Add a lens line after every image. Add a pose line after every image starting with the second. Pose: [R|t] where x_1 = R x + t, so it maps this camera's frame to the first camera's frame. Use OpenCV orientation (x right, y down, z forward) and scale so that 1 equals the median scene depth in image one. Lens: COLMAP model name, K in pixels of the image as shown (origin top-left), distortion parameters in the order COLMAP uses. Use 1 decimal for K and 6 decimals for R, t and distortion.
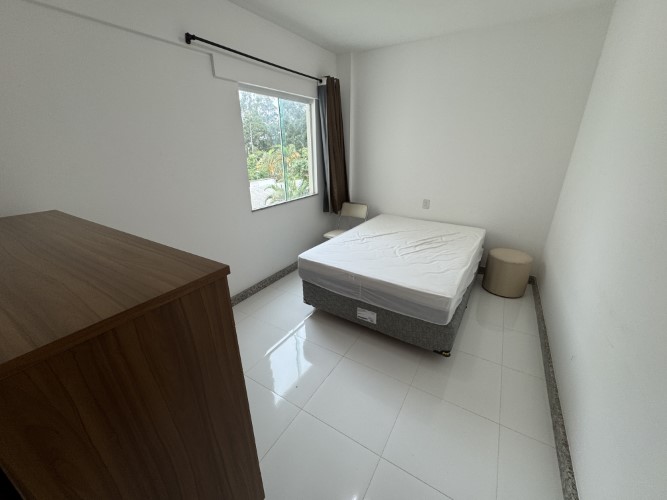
lens RADIAL K [[267.3, 0, 336.8], [0, 267.3, 247.2], [0, 0, 1]] dist [-0.002012, -0.000607]
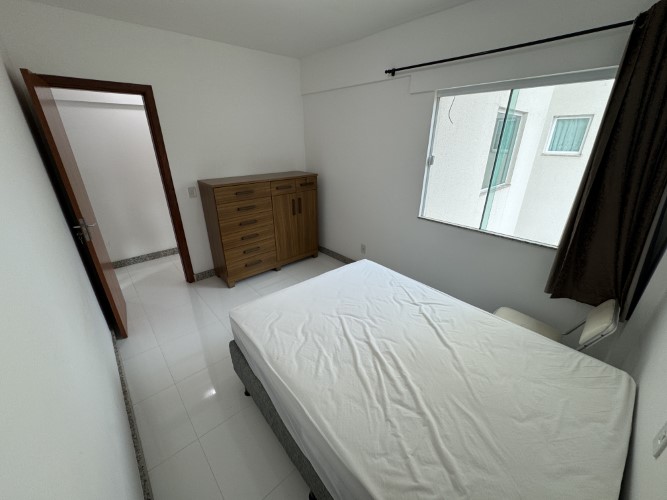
lens RADIAL K [[267.3, 0, 334.9], [0, 267.3, 252.0], [0, 0, 1]] dist [-0.002012, -0.000607]
pose [[-0.296014, 0.382270, -0.875354, 0.758921], [-0.335500, 0.816425, 0.469989, -0.419762], [0.894324, 0.432804, -0.113422, 0.928588]]
